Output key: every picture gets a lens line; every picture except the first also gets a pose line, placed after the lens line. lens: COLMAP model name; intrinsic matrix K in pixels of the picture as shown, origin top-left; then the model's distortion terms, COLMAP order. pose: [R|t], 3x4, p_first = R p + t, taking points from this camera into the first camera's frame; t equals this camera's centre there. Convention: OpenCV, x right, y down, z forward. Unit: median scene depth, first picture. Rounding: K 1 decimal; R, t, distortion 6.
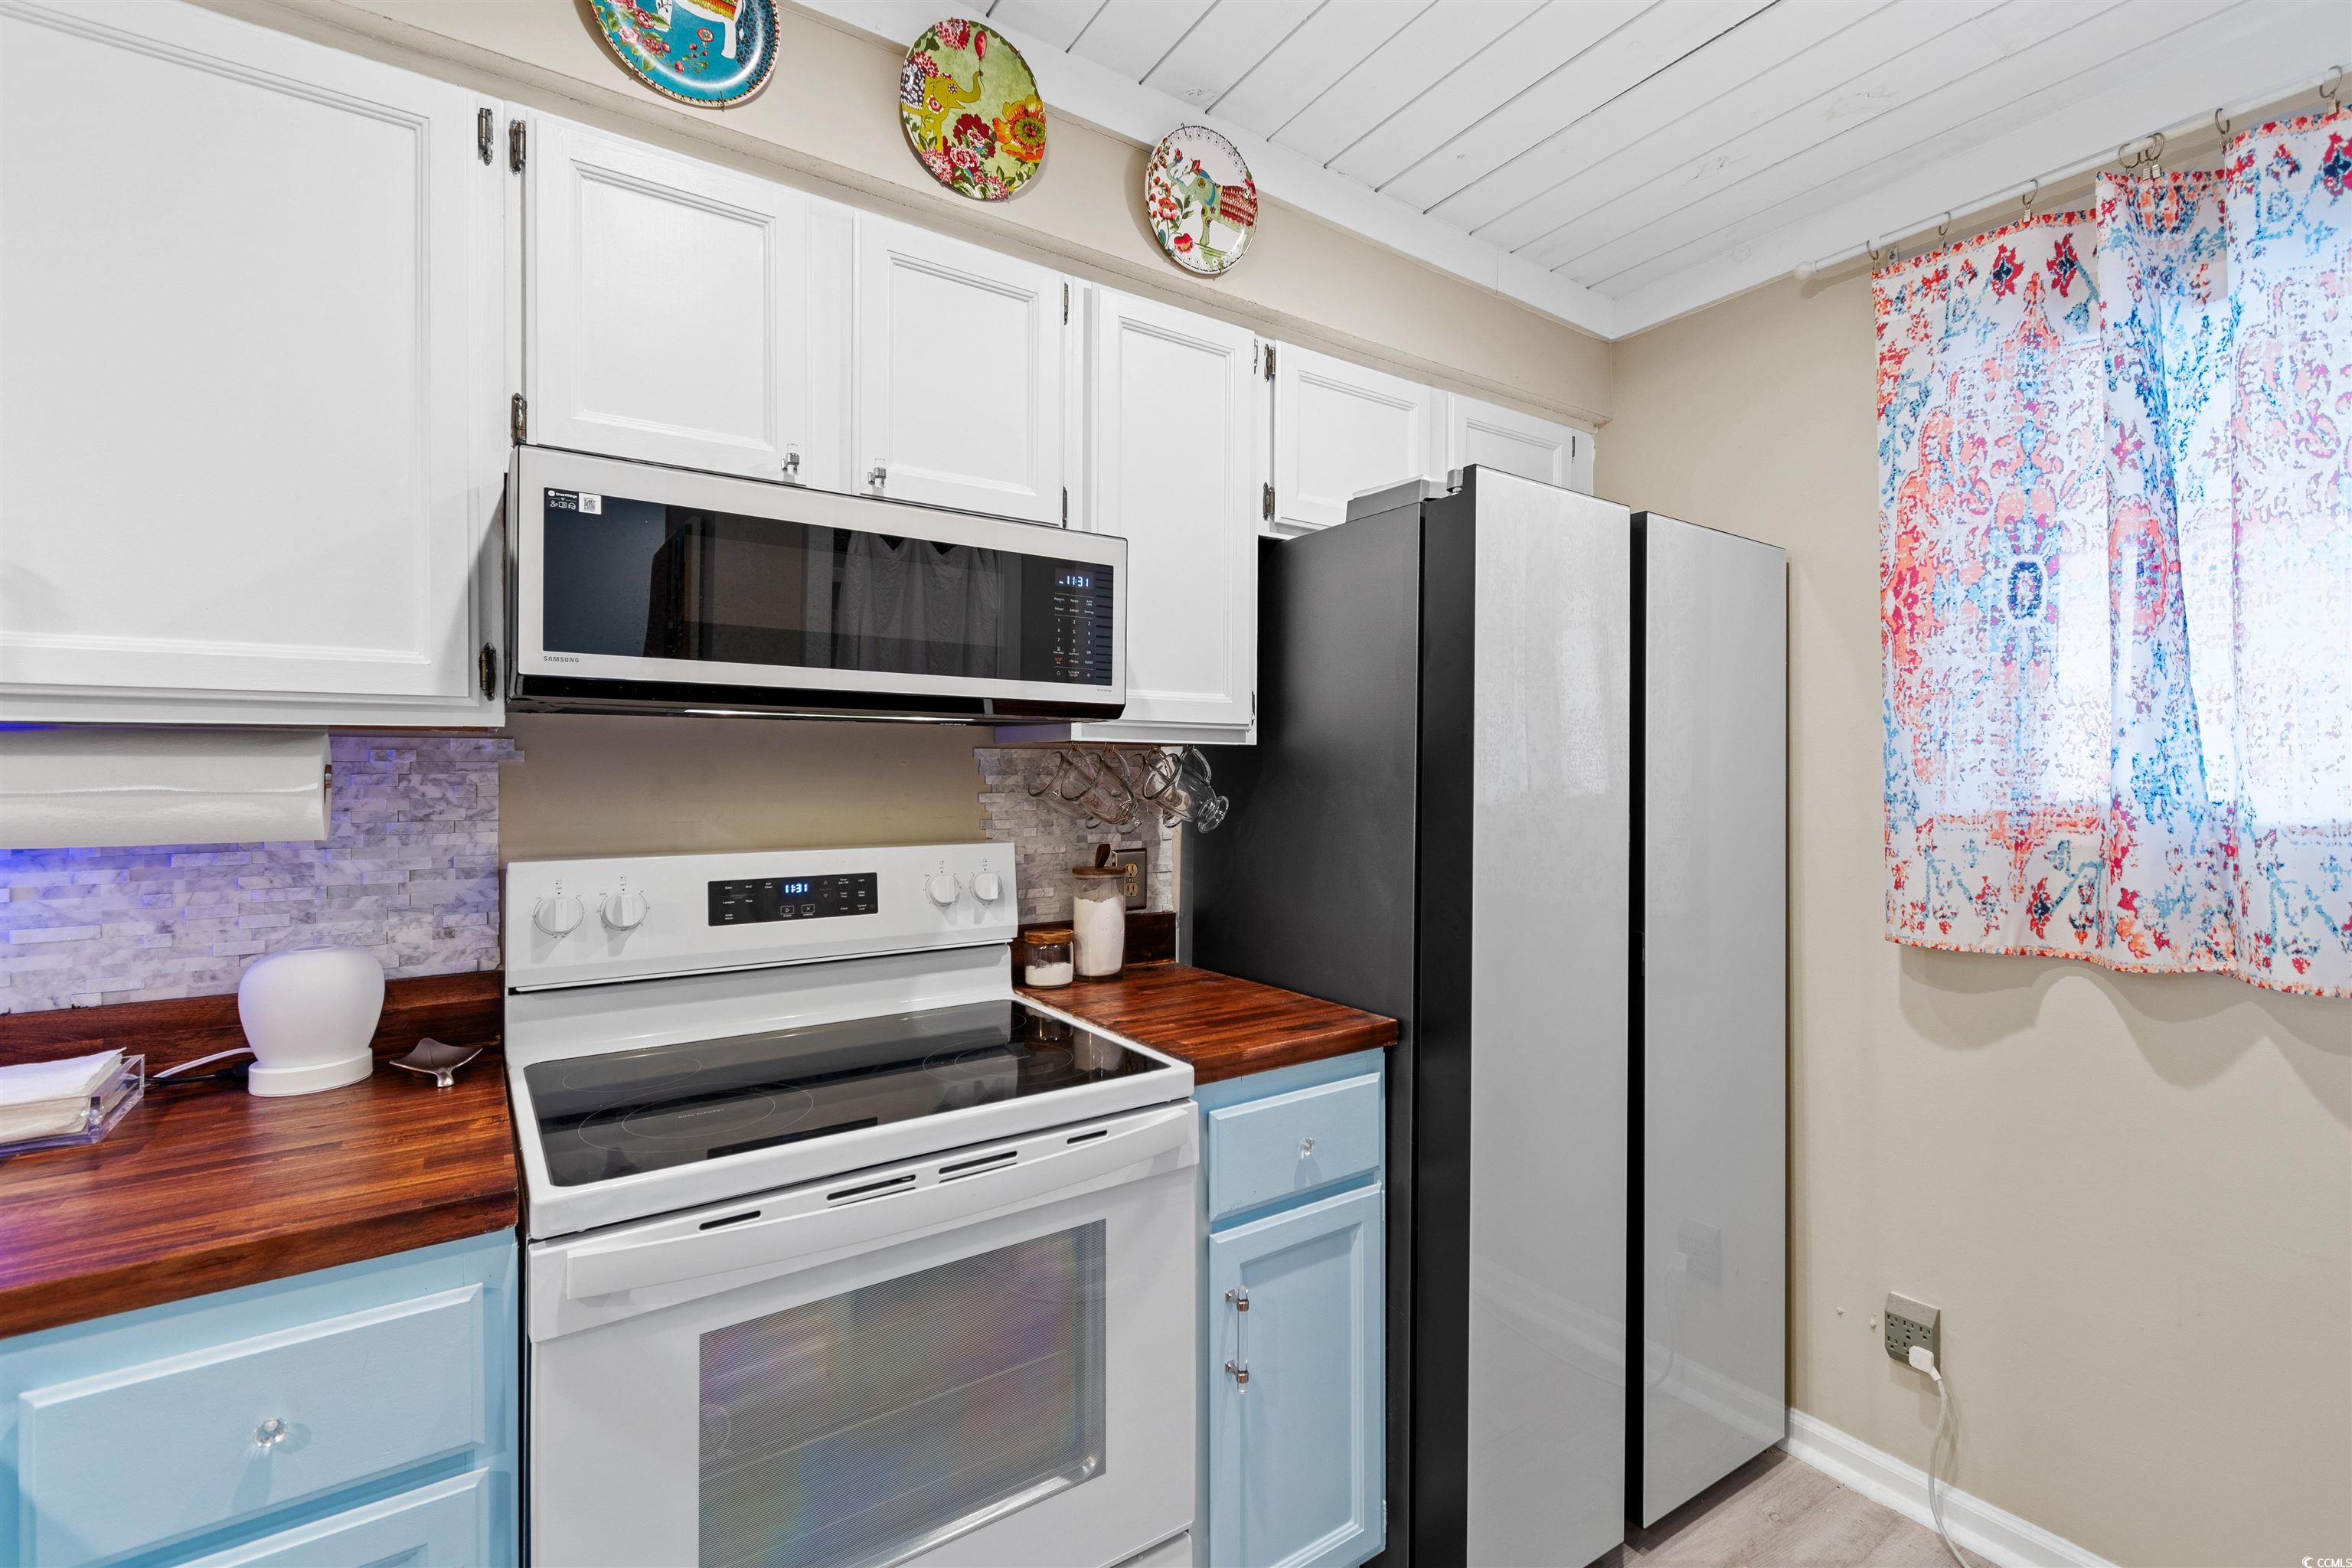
lens RADIAL K [[1052.4, 0, 1192.0], [0, 1052.4, 773.4], [0, 0, 1]] dist [0.003551, -0.002047]
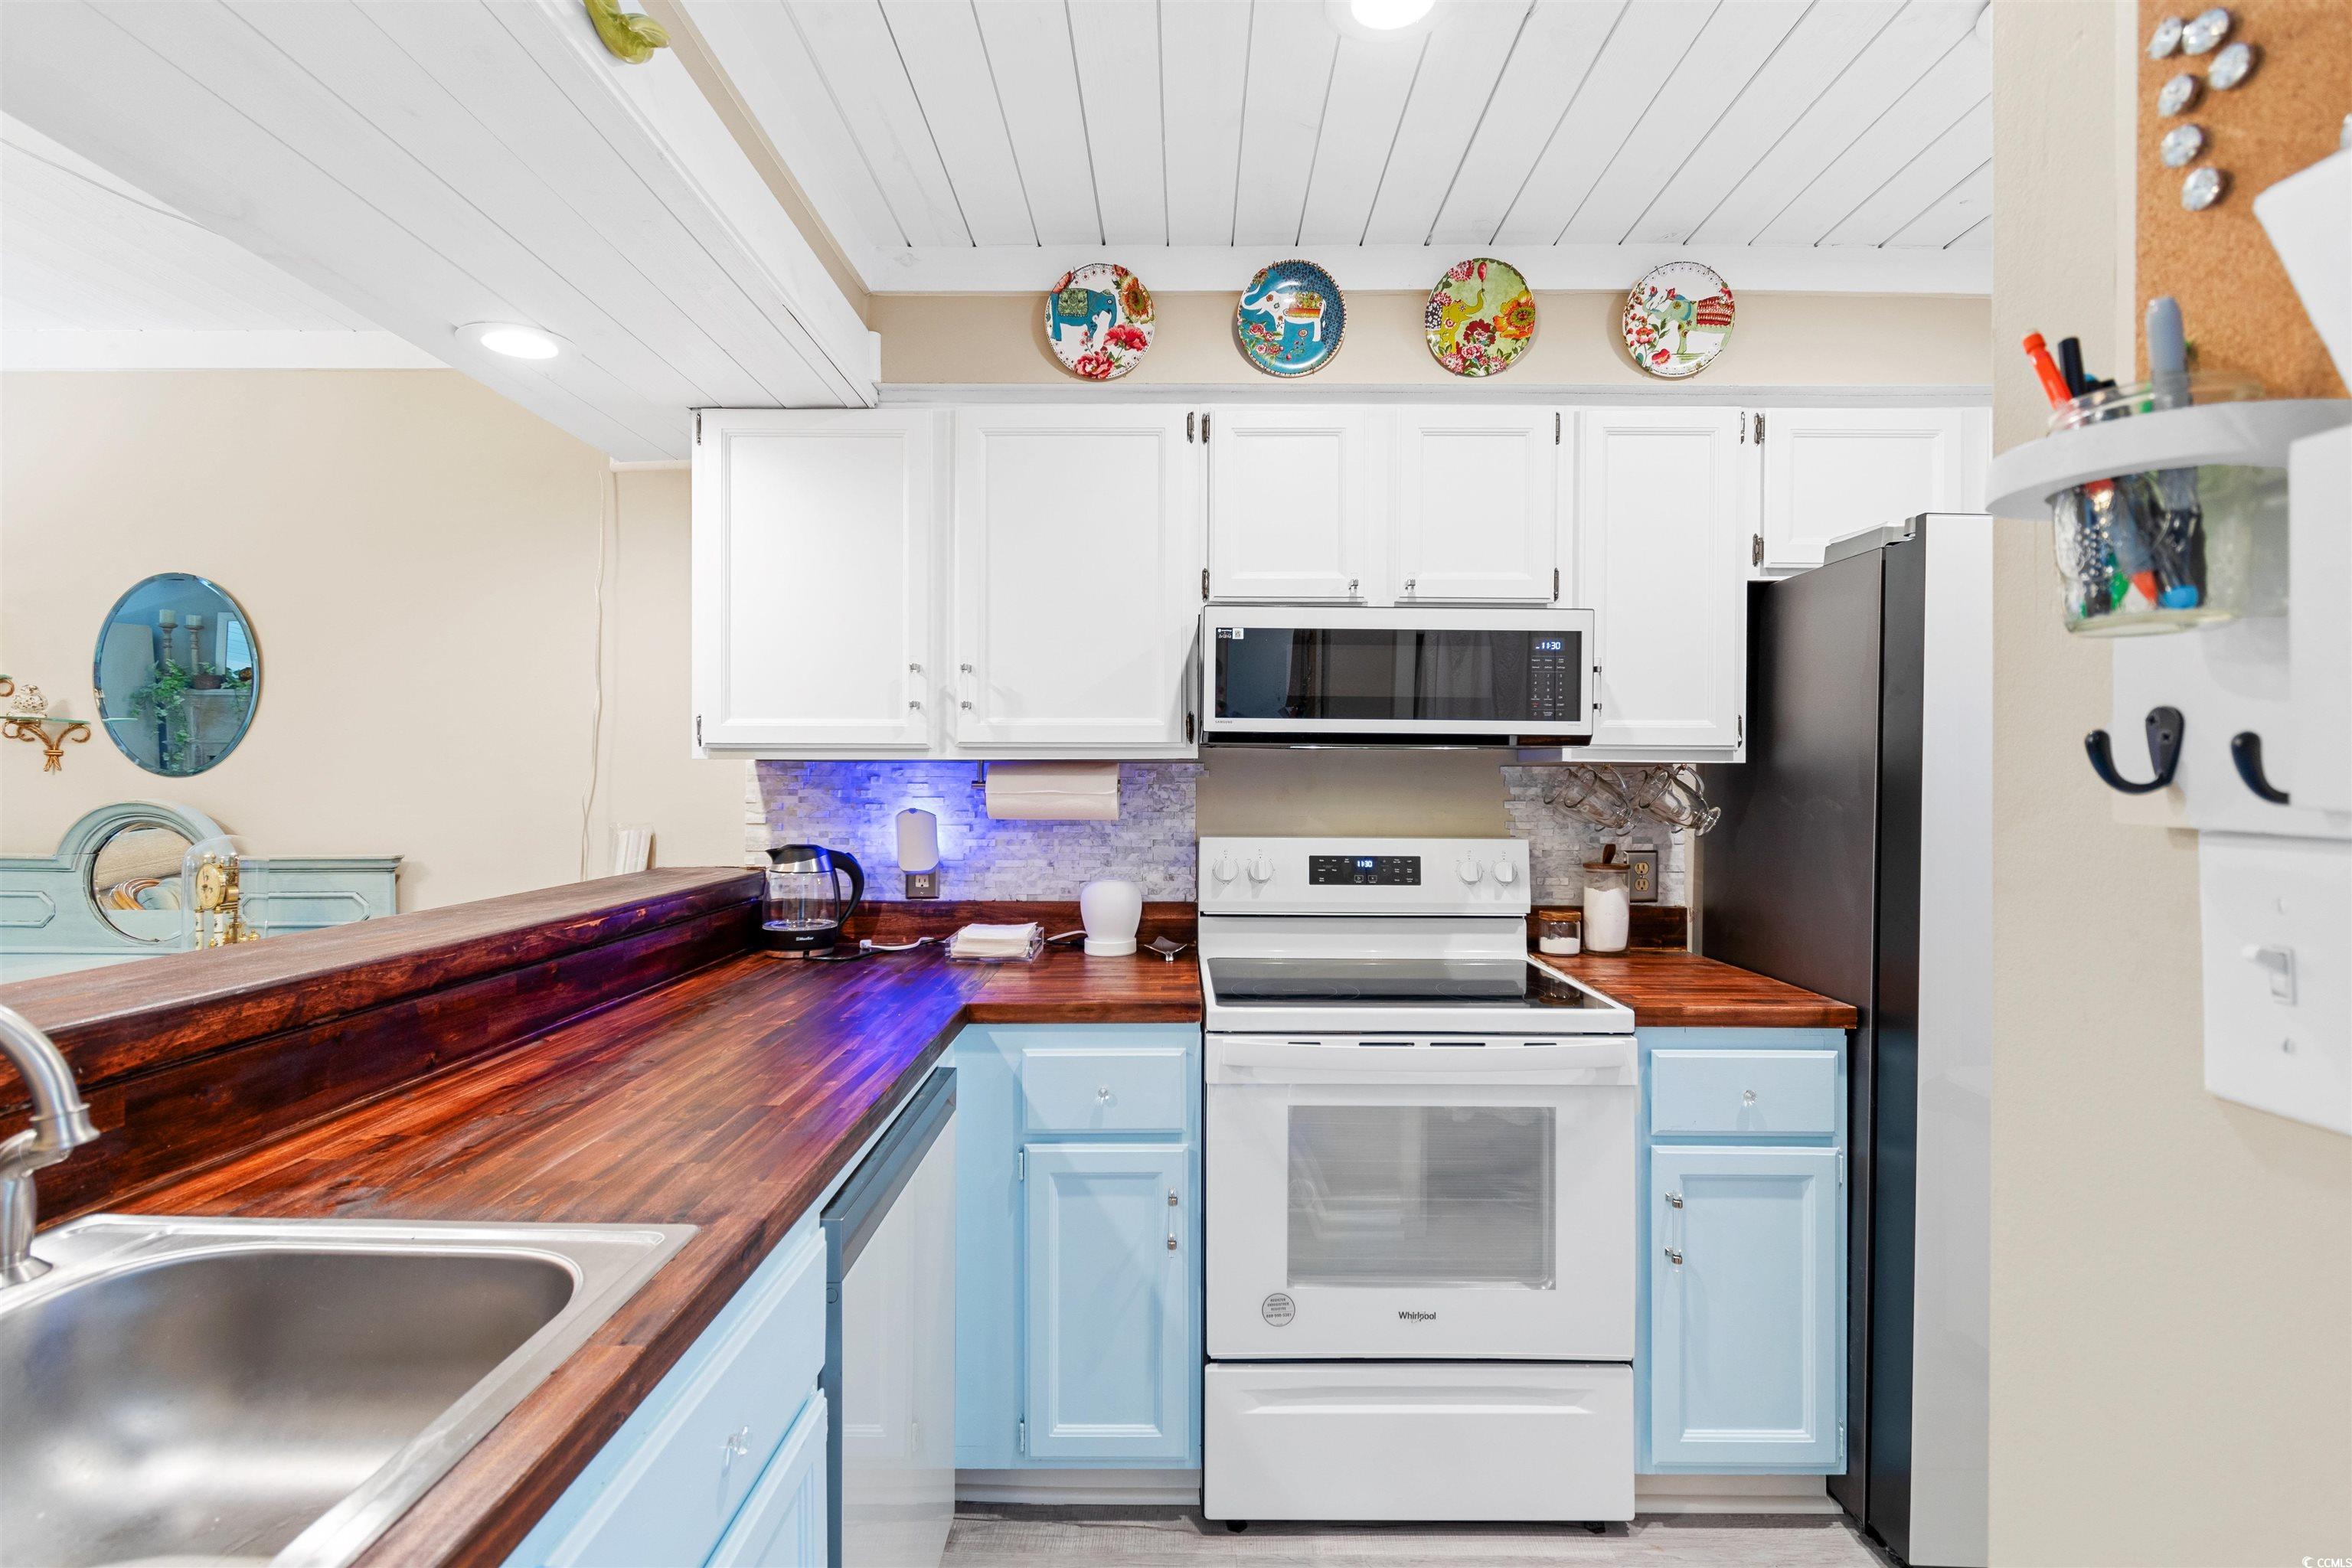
lens RADIAL K [[1052.4, 0, 1165.3], [0, 1052.4, 774.2], [0, 0, 1]] dist [0.003551, -0.002047]
pose [[0.816050, 0.001301, -0.577979, 0.261585], [-0.004827, 0.999978, -0.004565, -0.007979], [0.577961, 0.006515, 0.816039, -0.382021]]
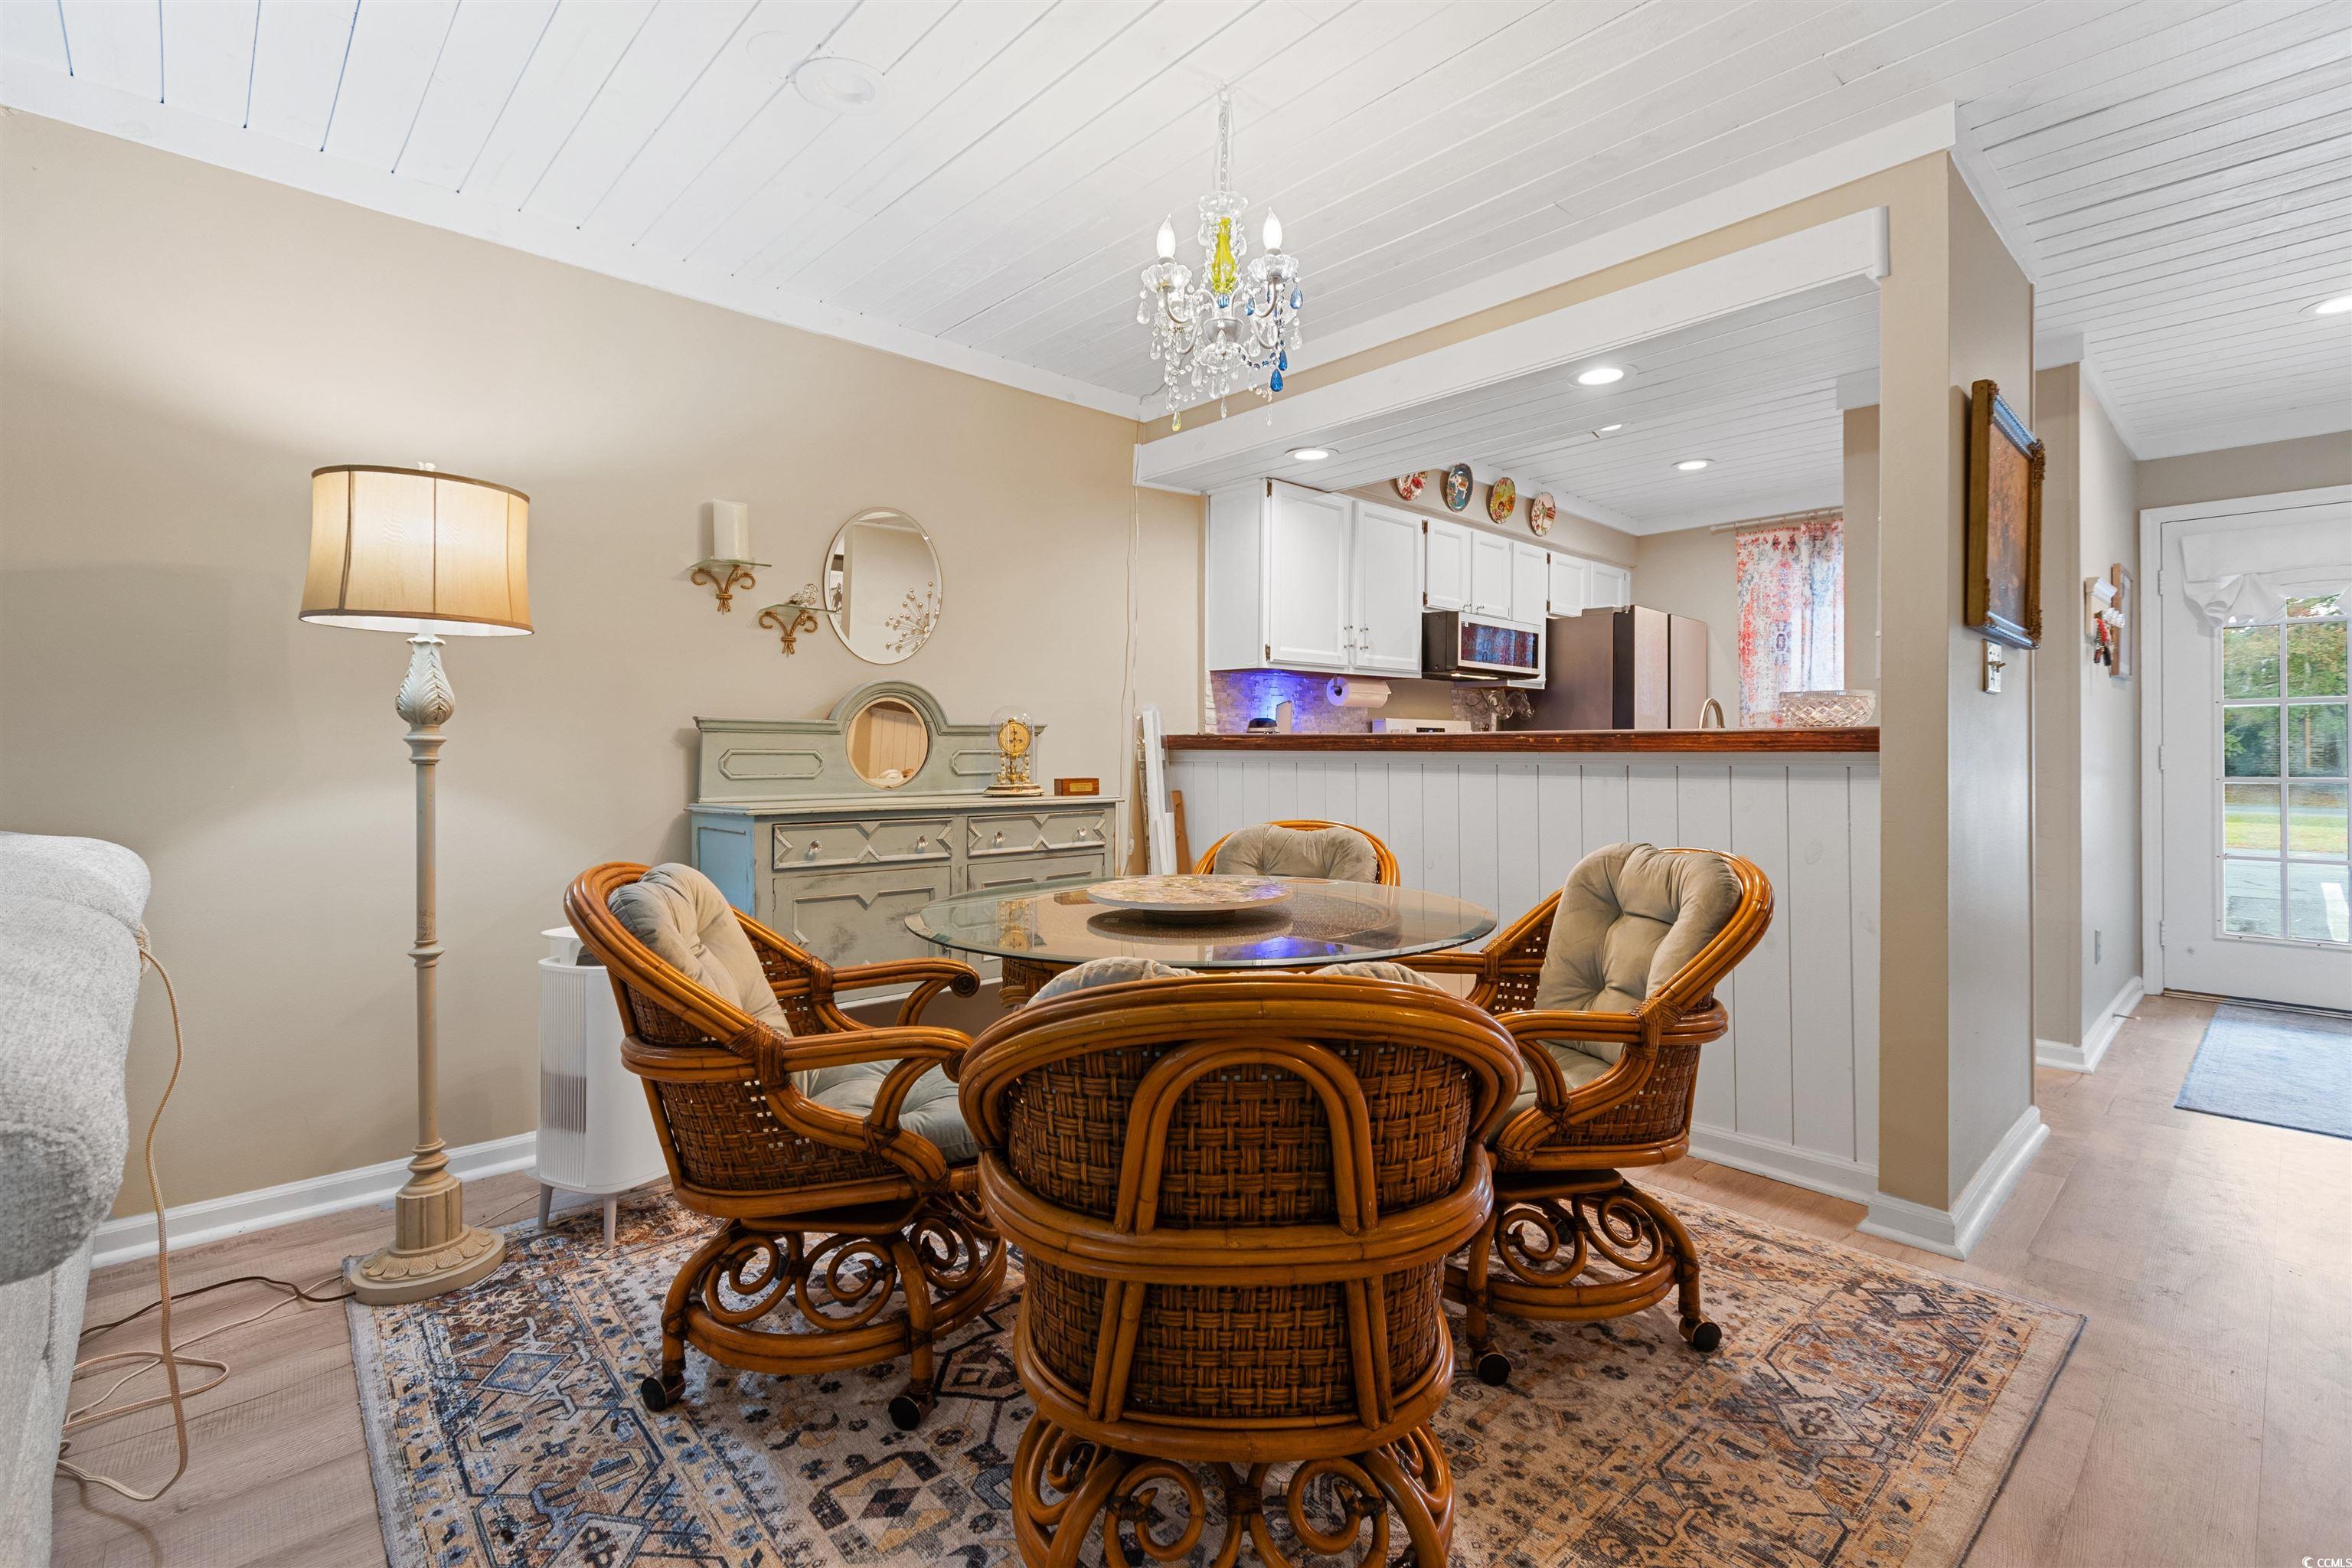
lens RADIAL K [[1052.4, 0, 1178.8], [0, 1052.4, 739.1], [0, 0, 1]] dist [0.003551, -0.002047]
pose [[0.989120, 0.004385, 0.147042, -1.718004], [-0.004071, 0.999989, -0.002440, 0.156985], [-0.147051, 0.001815, 0.989127, -2.189024]]
